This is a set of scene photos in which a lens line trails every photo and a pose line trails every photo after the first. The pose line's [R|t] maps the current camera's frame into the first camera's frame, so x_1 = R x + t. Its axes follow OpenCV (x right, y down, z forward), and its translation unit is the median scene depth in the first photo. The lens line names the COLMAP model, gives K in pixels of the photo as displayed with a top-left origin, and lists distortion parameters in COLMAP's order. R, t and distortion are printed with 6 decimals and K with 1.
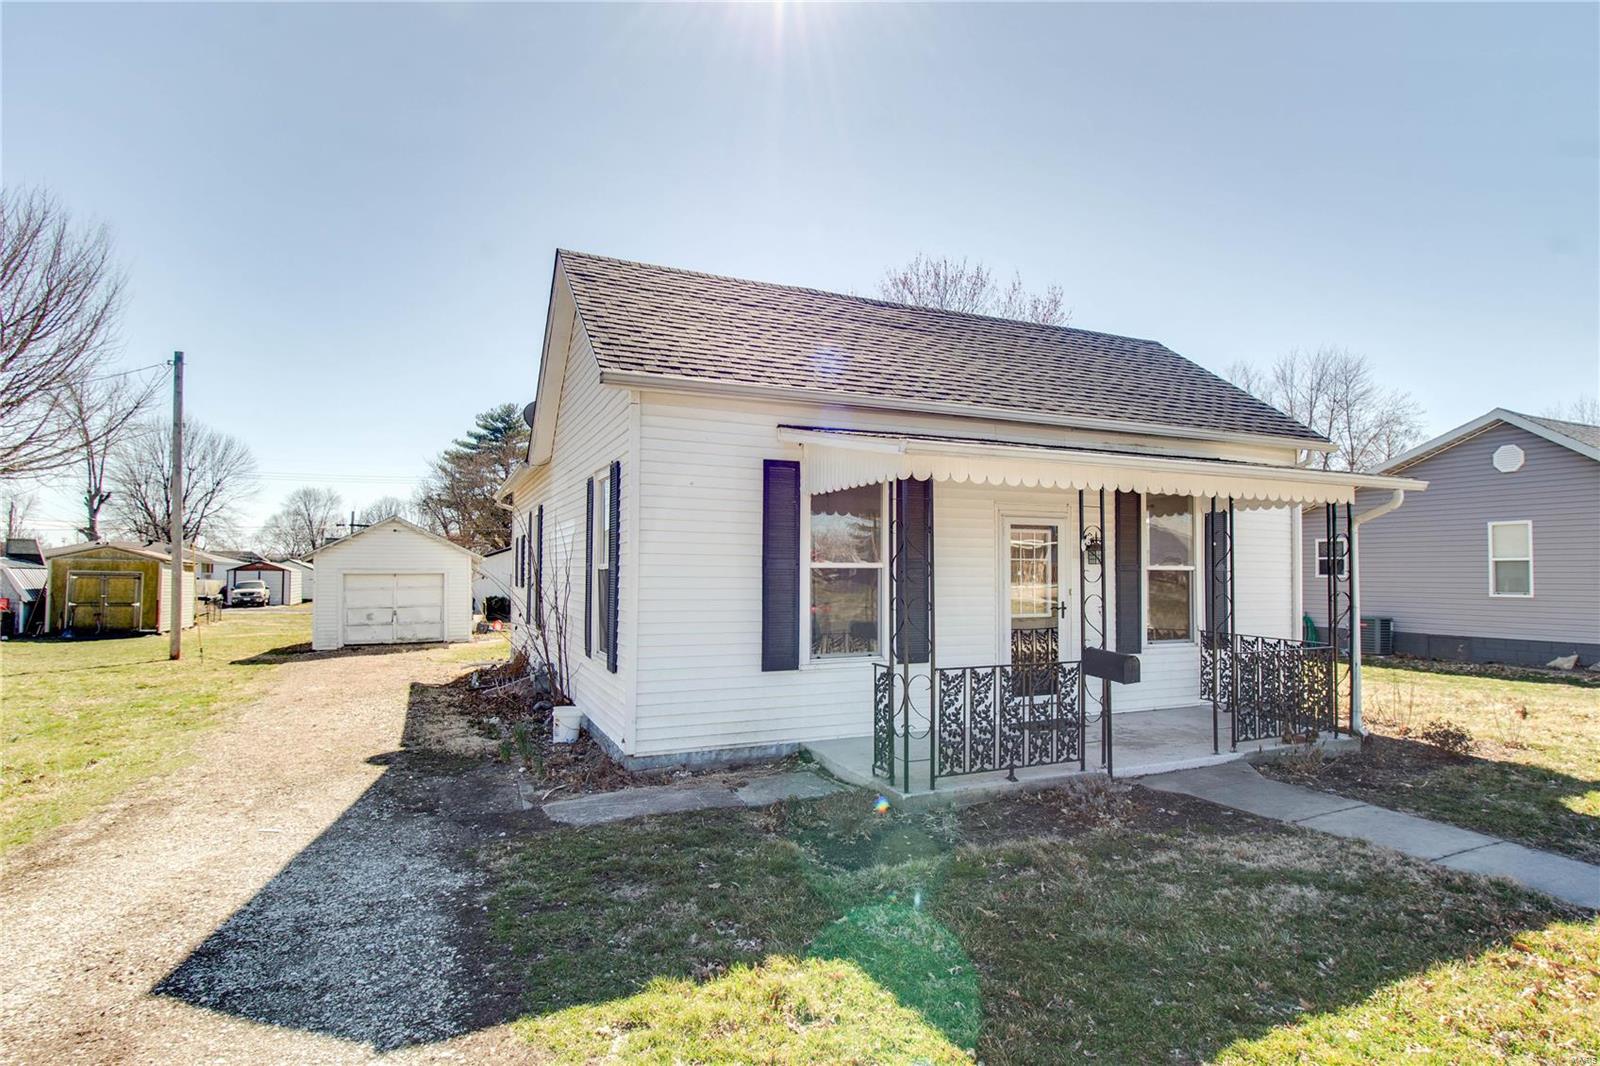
lens RADIAL K [[805.5, 0, 760.2], [0, 805.5, 537.8], [0, 0, 1]] dist [-0.000661, -0.000742]
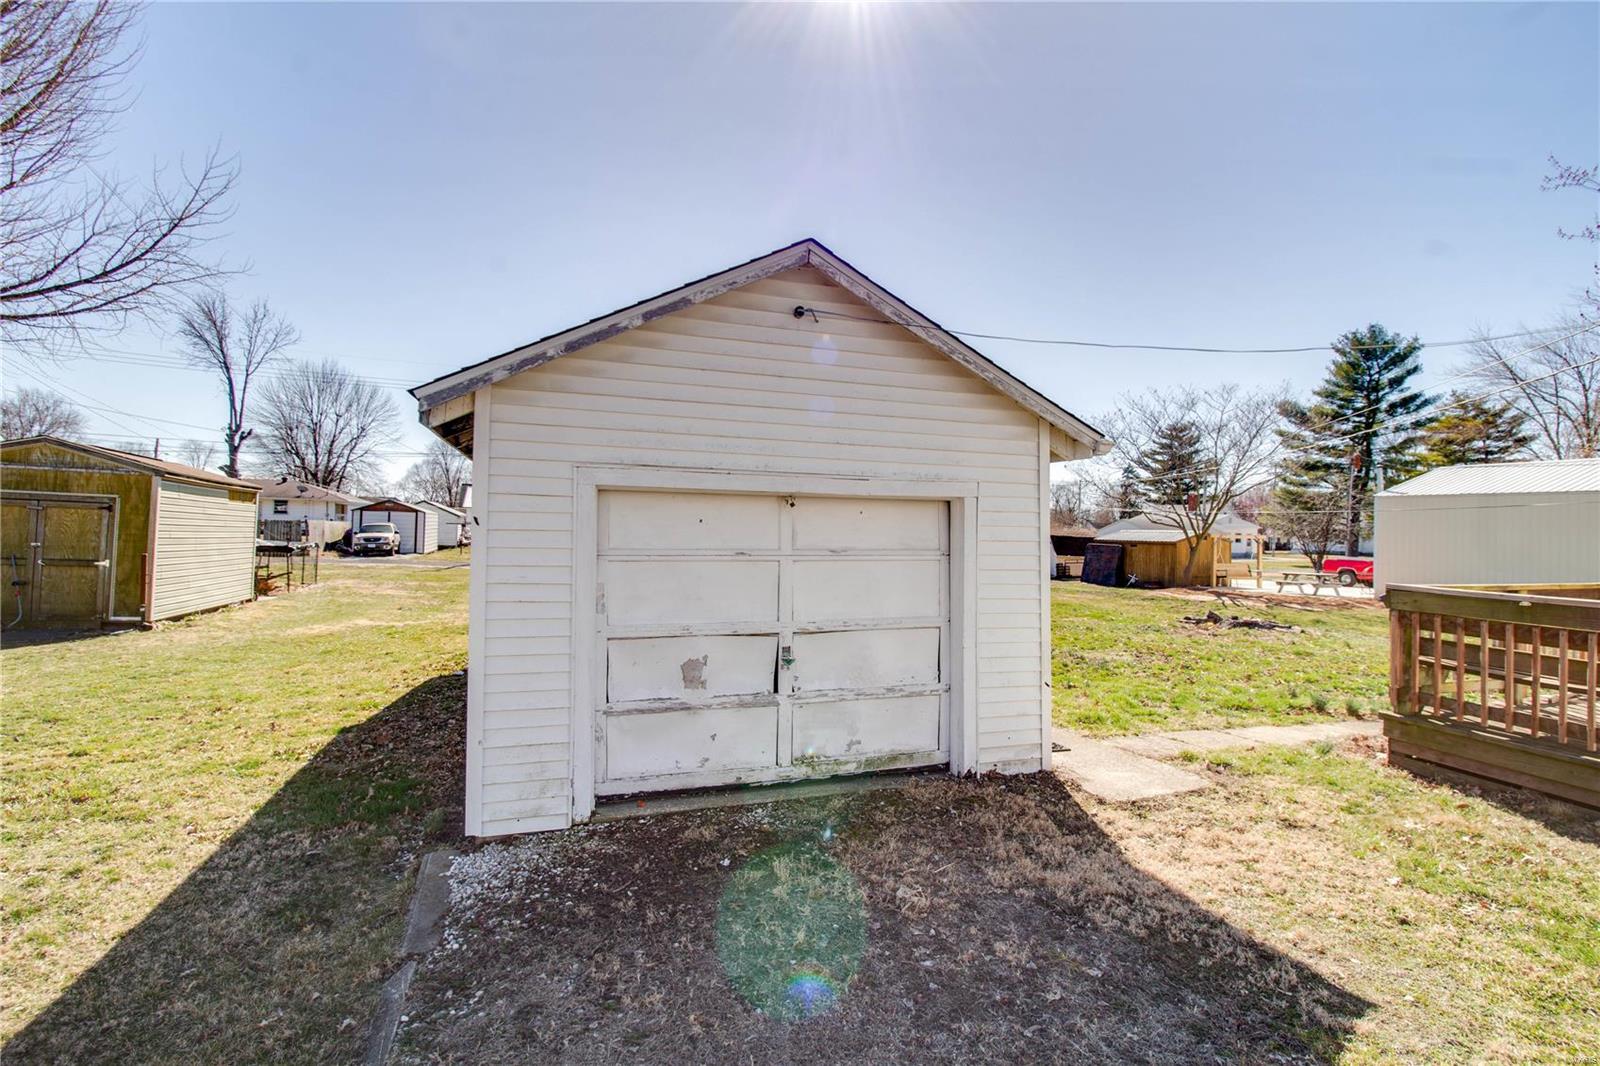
lens RADIAL K [[793.1, 0, 806.6], [0, 793.1, 514.8], [0, 0, 1]] dist [-0.016656, -0.001511]
pose [[0.996394, 0.021727, -0.082024, -0.341653], [-0.019448, 0.999405, 0.028478, 0.034658], [0.082594, -0.026780, 0.996223, 0.607920]]
